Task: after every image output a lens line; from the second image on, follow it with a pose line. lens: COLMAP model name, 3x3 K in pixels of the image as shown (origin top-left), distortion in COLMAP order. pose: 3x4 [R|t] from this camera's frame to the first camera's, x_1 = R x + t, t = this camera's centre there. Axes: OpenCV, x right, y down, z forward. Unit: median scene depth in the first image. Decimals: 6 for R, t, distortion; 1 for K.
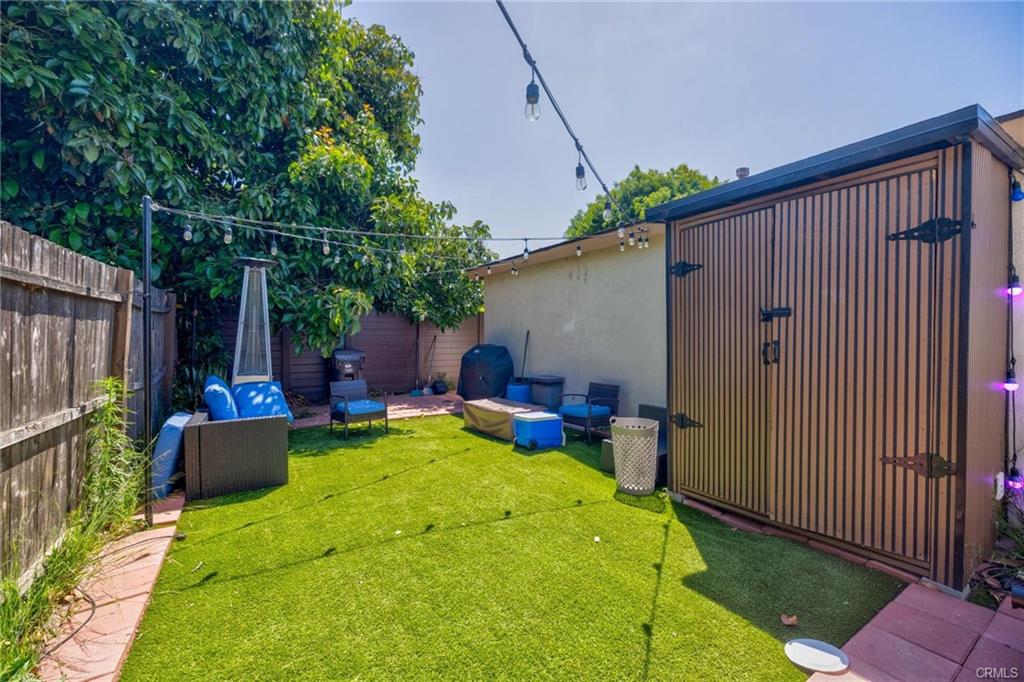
lens RADIAL K [[431.1, 0, 510.8], [0, 431.1, 346.1], [0, 0, 1]] dist [0.002590, -0.000073]
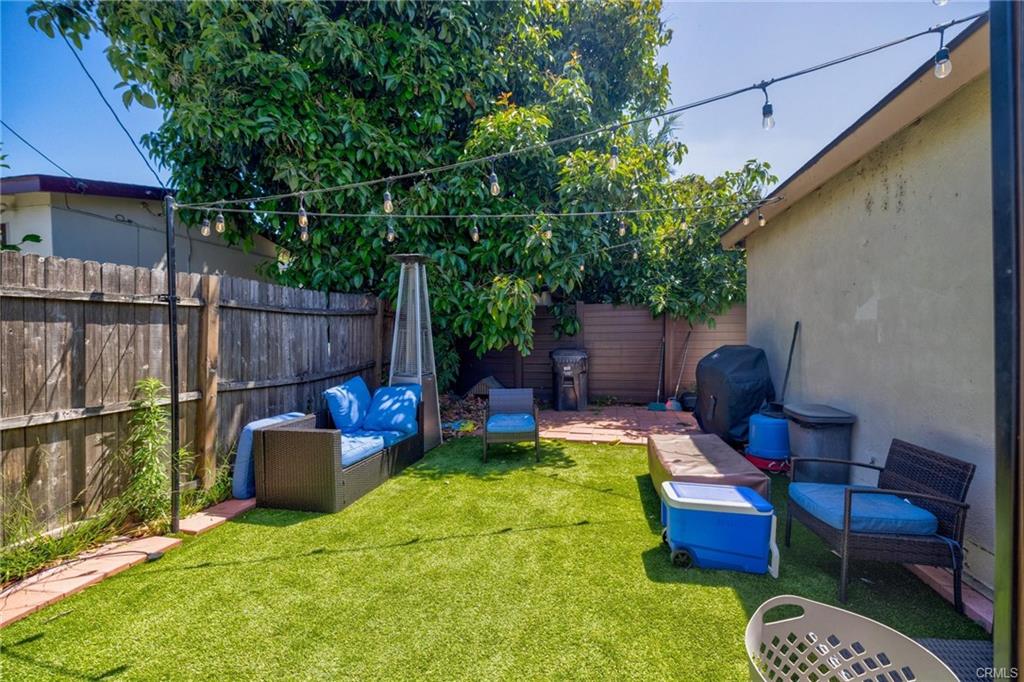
lens RADIAL K [[431.1, 0, 510.8], [0, 431.1, 346.1], [0, 0, 1]] dist [0.002590, -0.000073]
pose [[0.721055, 0.012718, -0.692761, 0.247025], [-0.005624, 0.999906, 0.012504, -0.014862], [0.692855, -0.005120, 0.721059, 0.509647]]
